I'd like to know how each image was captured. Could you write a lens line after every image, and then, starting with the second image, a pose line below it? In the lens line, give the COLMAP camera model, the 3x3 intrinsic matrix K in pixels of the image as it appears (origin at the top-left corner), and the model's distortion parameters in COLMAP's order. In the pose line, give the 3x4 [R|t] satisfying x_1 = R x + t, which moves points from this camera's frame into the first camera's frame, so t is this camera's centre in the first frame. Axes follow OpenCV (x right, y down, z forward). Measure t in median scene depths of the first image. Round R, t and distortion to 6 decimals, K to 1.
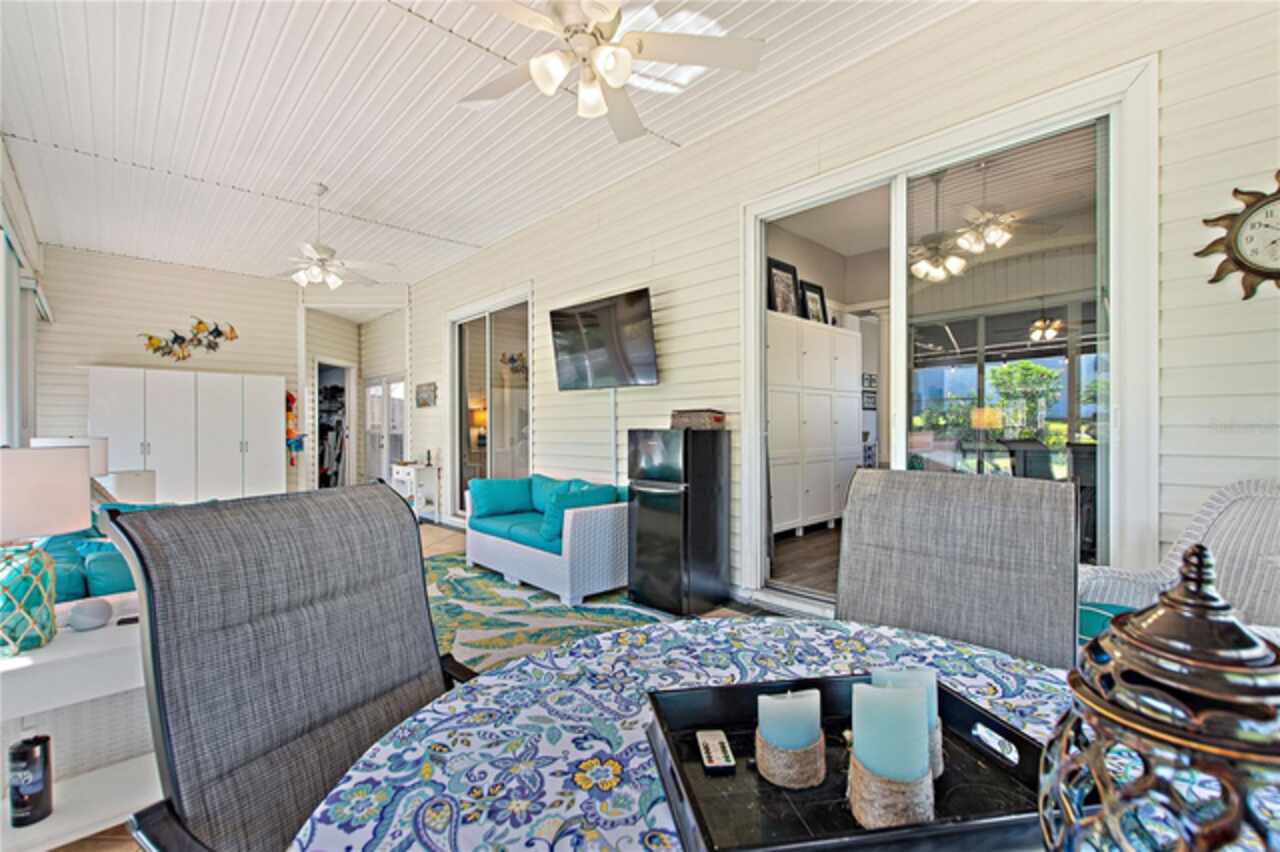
lens RADIAL K [[554.2, 0, 651.2], [0, 554.2, 429.0], [0, 0, 1]] dist [0.003646, -0.000182]
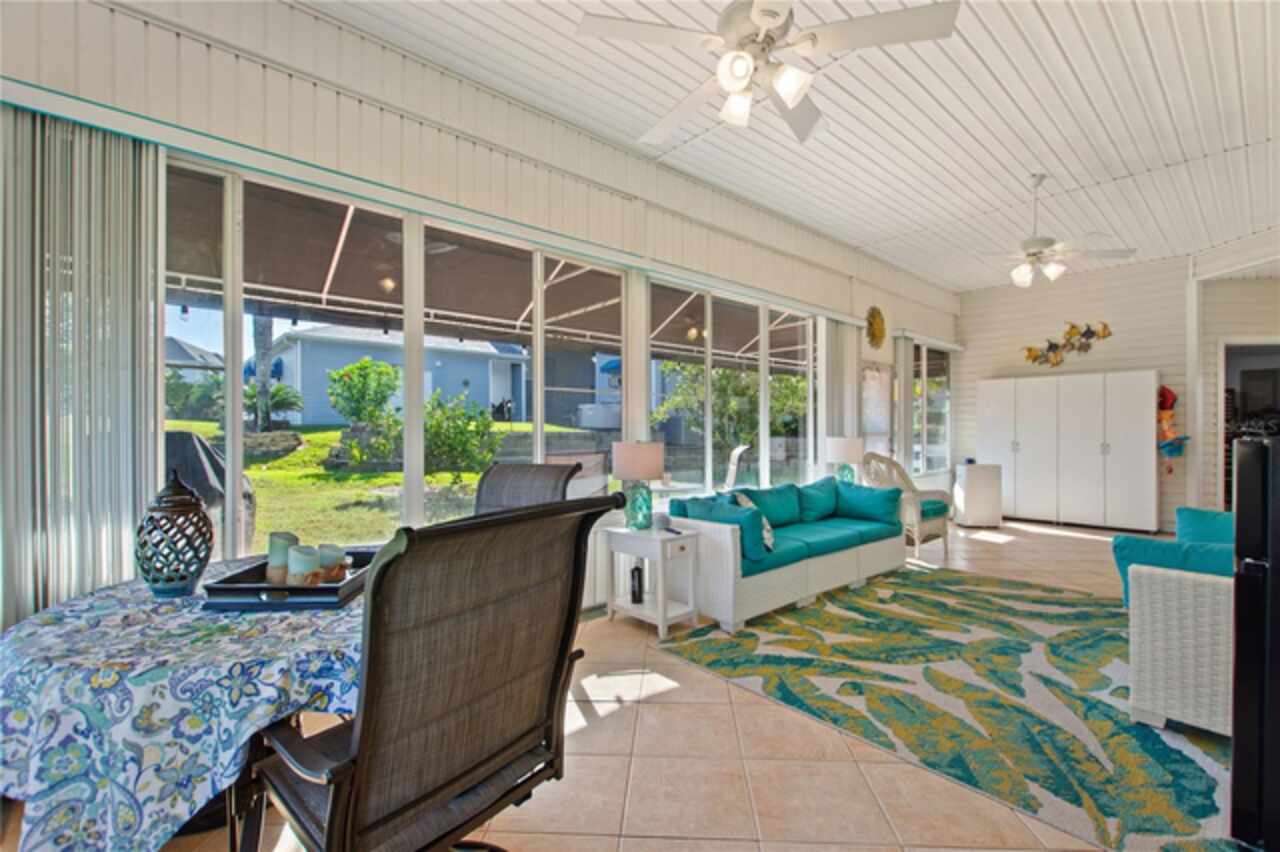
lens RADIAL K [[554.2, 0, 633.5], [0, 554.2, 426.7], [0, 0, 1]] dist [0.003646, -0.000182]
pose [[-0.048499, -0.004711, -0.998812, 0.257360], [0.000116, 0.999989, -0.004722, -0.002290], [0.998823, -0.000344, -0.048498, 0.241352]]
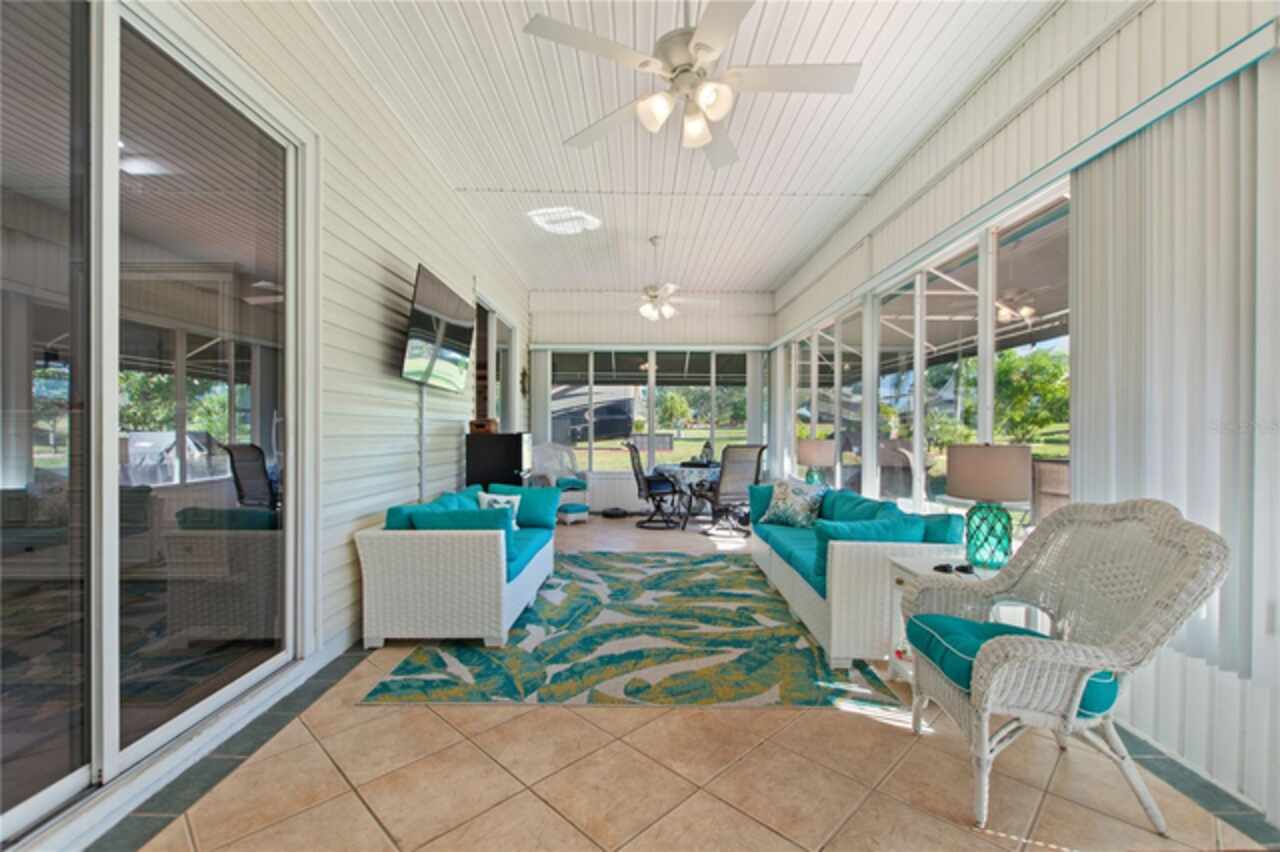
lens RADIAL K [[554.2, 0, 636.6], [0, 554.2, 434.0], [0, 0, 1]] dist [0.003646, -0.000182]
pose [[-0.721003, 0.003230, 0.692924, -0.586758], [0.002184, 0.999995, -0.002388, 0.004218], [-0.692928, -0.000208, -0.721006, 0.904063]]
